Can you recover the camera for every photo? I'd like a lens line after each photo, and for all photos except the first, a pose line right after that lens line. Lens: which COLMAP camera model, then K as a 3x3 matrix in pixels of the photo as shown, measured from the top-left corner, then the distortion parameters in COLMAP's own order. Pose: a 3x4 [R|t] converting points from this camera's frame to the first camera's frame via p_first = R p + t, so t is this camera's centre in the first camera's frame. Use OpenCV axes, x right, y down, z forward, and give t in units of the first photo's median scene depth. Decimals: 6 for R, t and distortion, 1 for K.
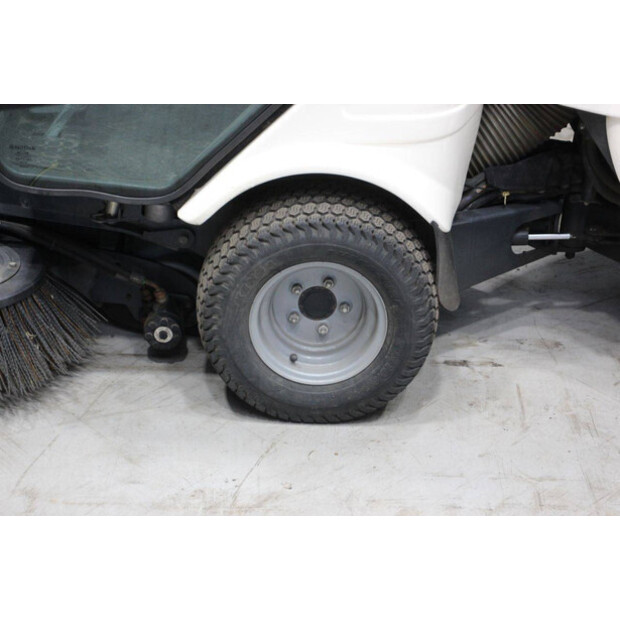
lens RADIAL K [[1488.1, 0, 311.3], [0, 1488.1, 307.6], [0, 0, 1]] dist [0.437096, 0.000000]
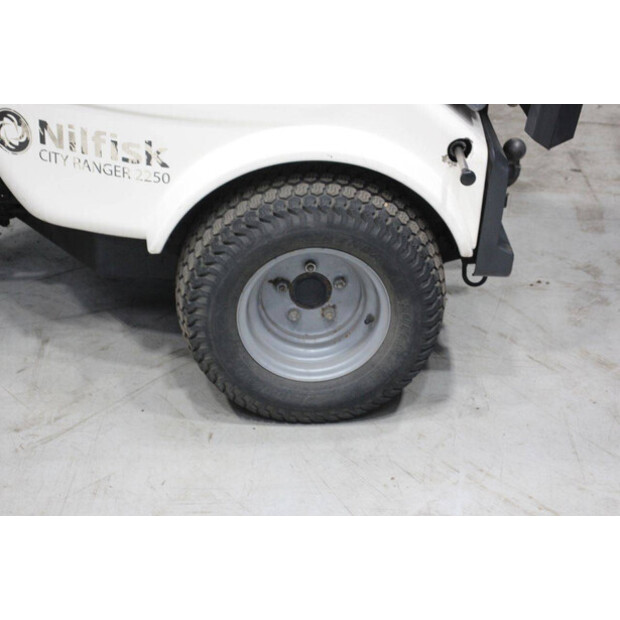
lens RADIAL K [[1488.1, 0, 311.0], [0, 1488.1, 311.0], [0, 0, 1]] dist [0.437096, 0.000000]
pose [[0.999974, -0.007163, 0.000322, 0.375922], [0.007132, 0.998225, 0.059120, -0.036580], [-0.000745, -0.059116, 0.998251, 0.113947]]
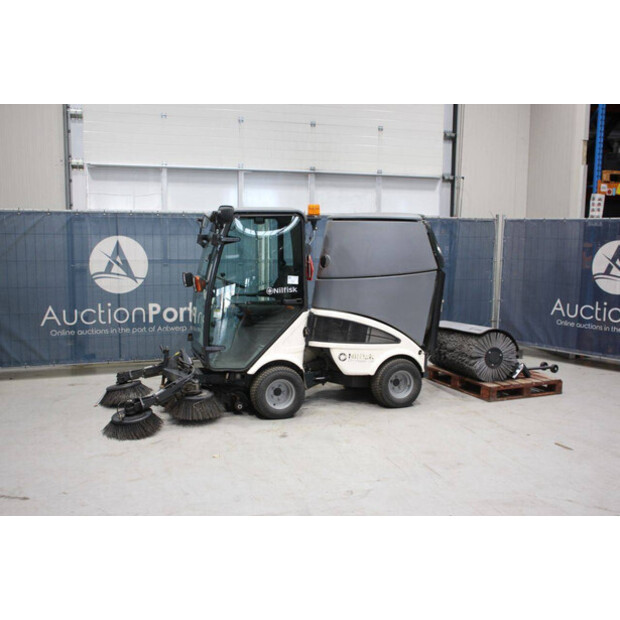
lens RADIAL K [[633.5, 0, 311.9], [0, 633.5, 311.2], [0, 0, 1]] dist [-0.031217, 0.000000]
pose [[0.950650, -0.061889, 0.304029, -0.427684], [0.159591, 0.937873, -0.308100, 0.345649], [-0.266072, 0.341416, 0.901466, -0.754432]]
